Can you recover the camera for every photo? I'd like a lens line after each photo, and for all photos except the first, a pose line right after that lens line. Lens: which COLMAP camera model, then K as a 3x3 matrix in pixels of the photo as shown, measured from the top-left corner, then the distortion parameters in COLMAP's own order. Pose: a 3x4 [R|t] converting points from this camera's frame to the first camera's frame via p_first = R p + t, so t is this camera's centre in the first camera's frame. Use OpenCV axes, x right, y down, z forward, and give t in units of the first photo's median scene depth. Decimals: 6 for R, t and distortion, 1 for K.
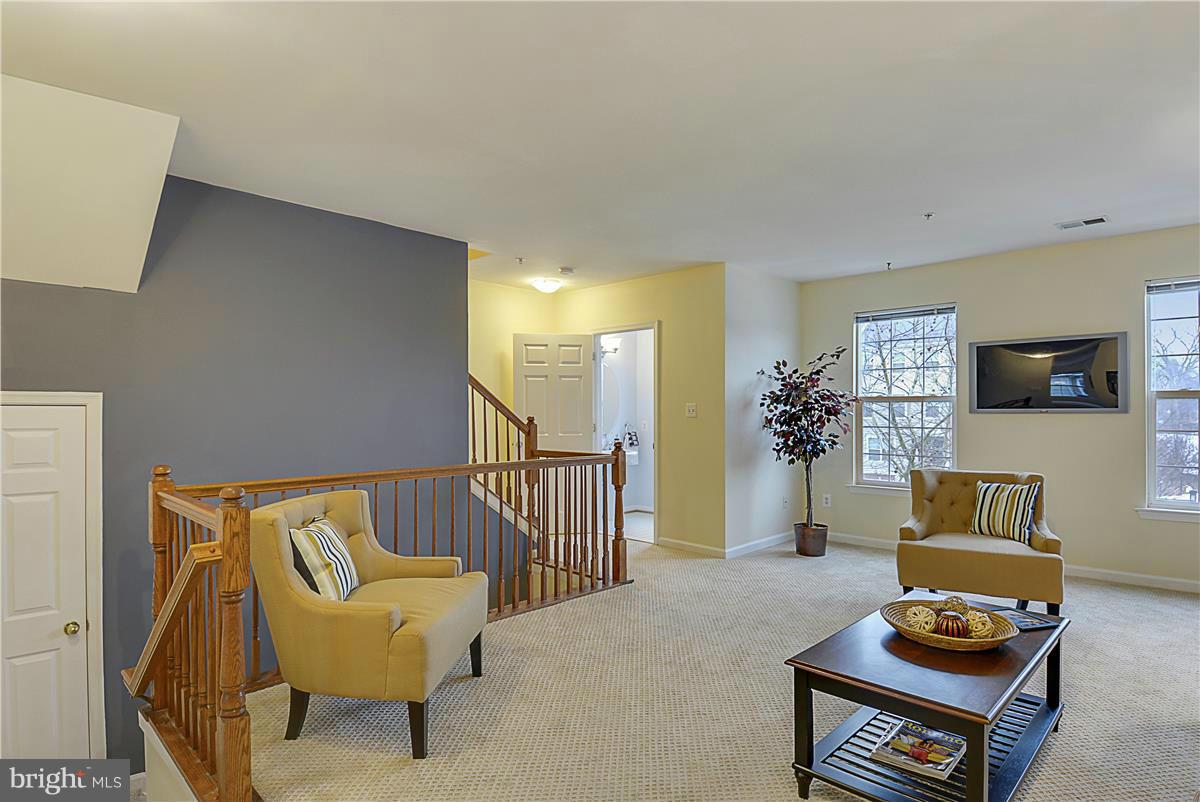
lens RADIAL K [[630.6, 0, 602.6], [0, 630.6, 407.9], [0, 0, 1]] dist [0.009064, -0.007617]
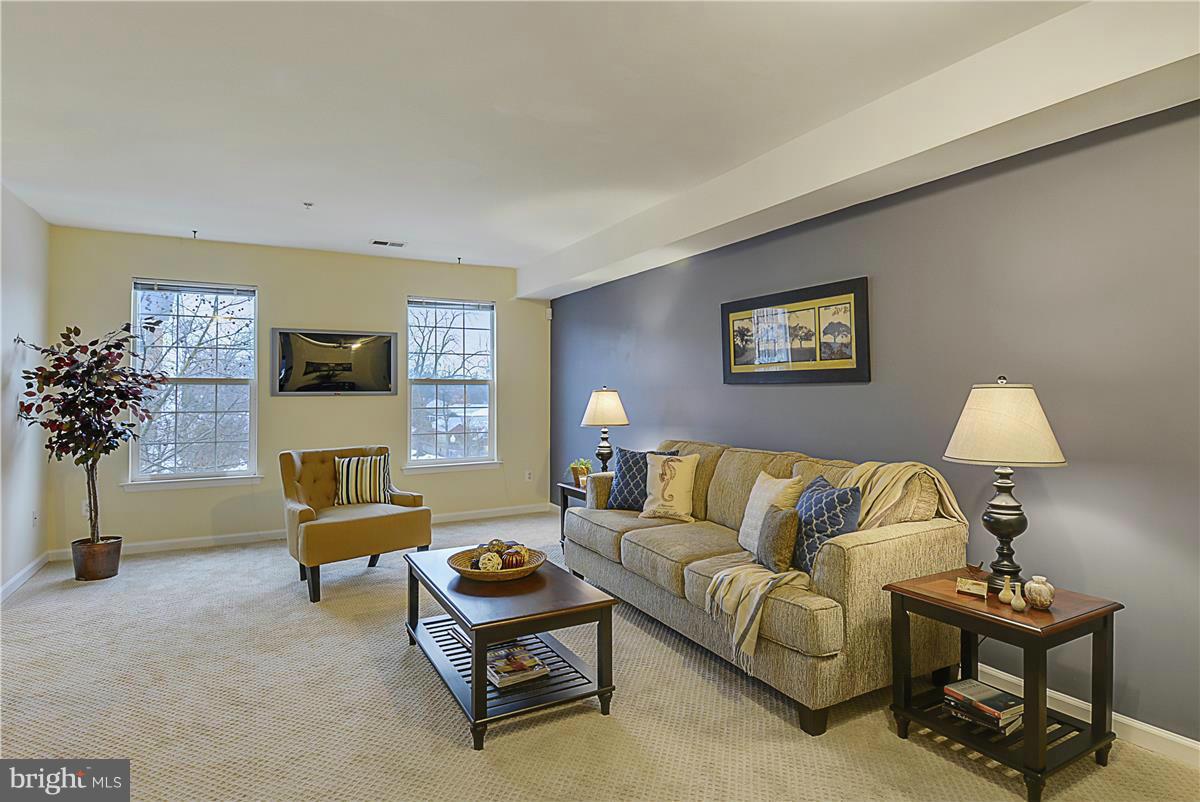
lens RADIAL K [[630.6, 0, 601.4], [0, 630.6, 393.6], [0, 0, 1]] dist [0.009064, -0.007617]
pose [[0.315598, 0.000832, 0.948893, -0.229195], [0.000463, 0.999999, -0.001031, 0.005381], [-0.948893, 0.000765, 0.315597, 0.168344]]
